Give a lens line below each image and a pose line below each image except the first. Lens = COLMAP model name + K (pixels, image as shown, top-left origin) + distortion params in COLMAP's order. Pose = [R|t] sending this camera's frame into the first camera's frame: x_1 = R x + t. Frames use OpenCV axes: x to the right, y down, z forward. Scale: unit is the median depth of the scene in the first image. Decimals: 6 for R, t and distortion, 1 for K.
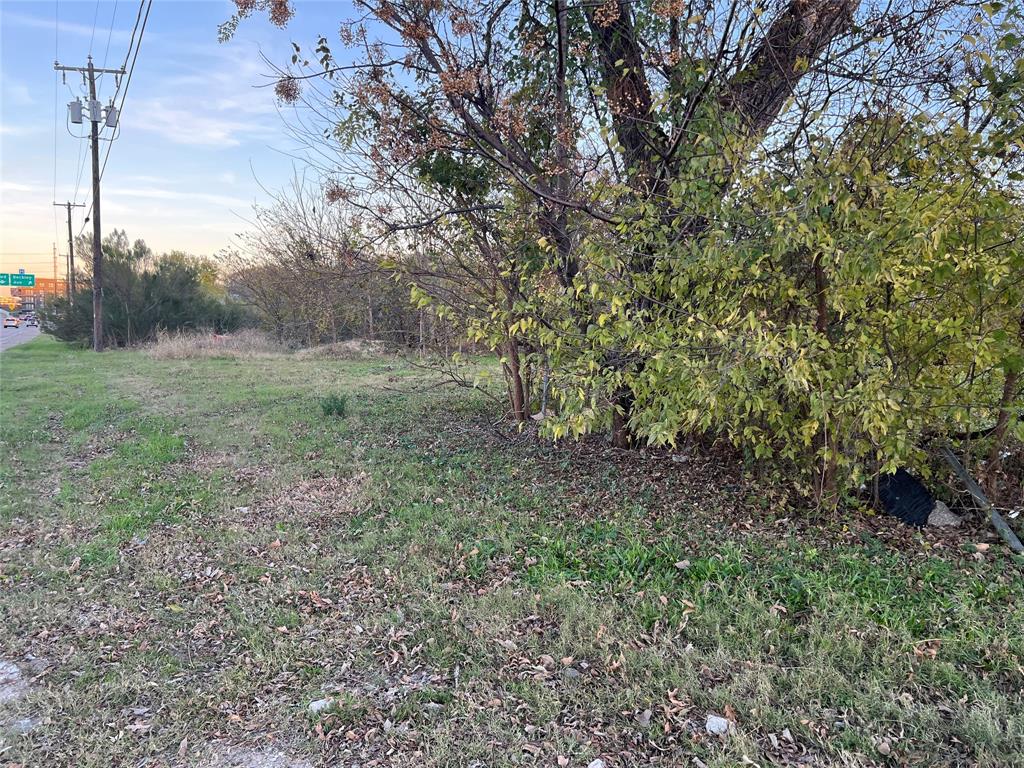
lens RADIAL K [[764.4, 0, 506.4], [0, 764.4, 382.9], [0, 0, 1]] dist [0.056559, -0.070991]
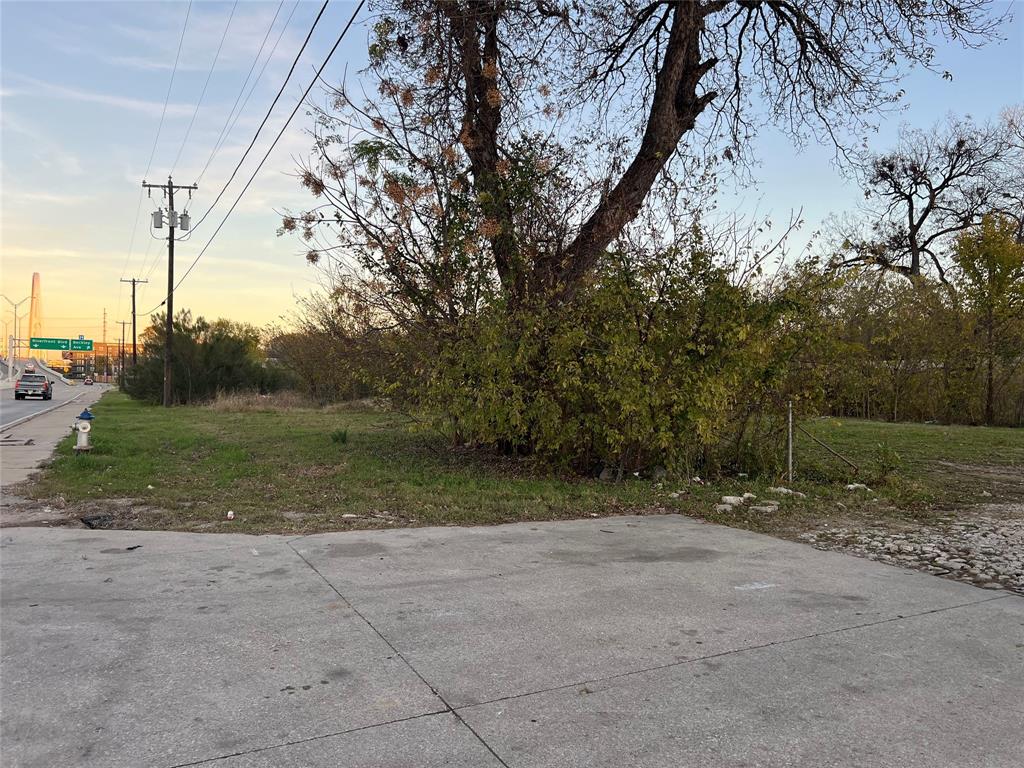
lens RADIAL K [[764.4, 0, 511.0], [0, 764.4, 390.5], [0, 0, 1]] dist [0.056559, -0.070991]
pose [[0.999248, 0.004239, -0.038547, 0.072534], [-0.007014, 0.997370, -0.072140, 0.017977], [0.038140, 0.072356, 0.996649, -0.218504]]
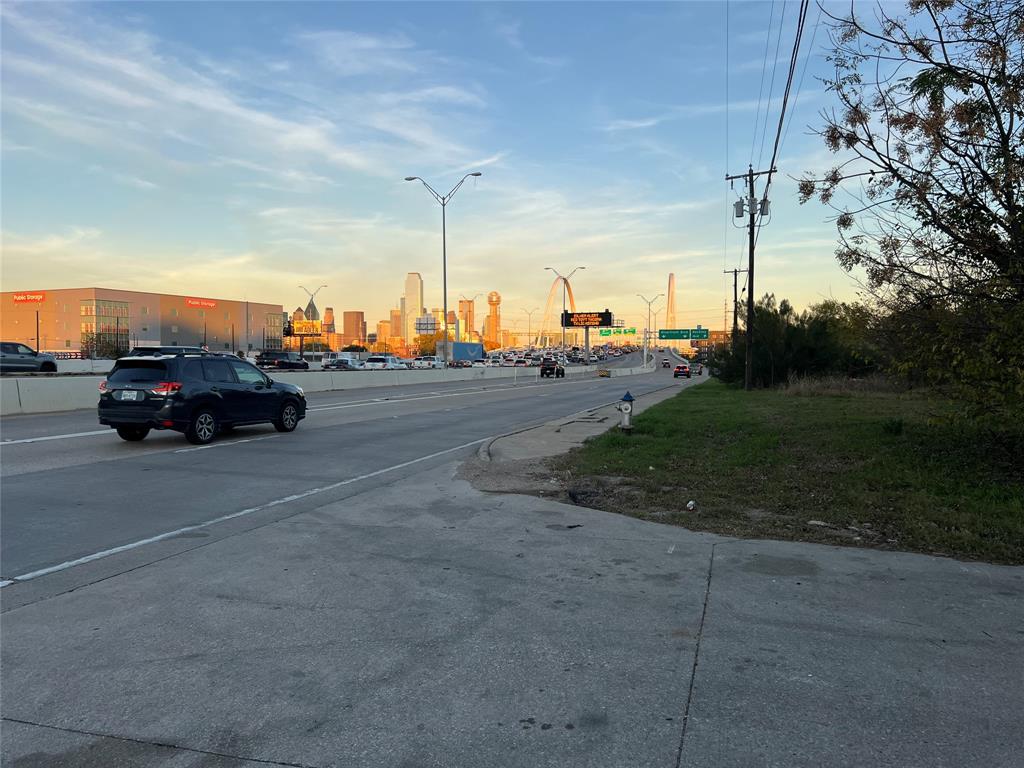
lens RADIAL K [[764.4, 0, 509.2], [0, 764.4, 380.4], [0, 0, 1]] dist [0.056559, -0.070991]
pose [[0.696687, 0.003807, -0.717365, 0.108542], [-0.048439, 0.997953, -0.041747, 0.014529], [0.715738, 0.063833, 0.695446, -0.168689]]
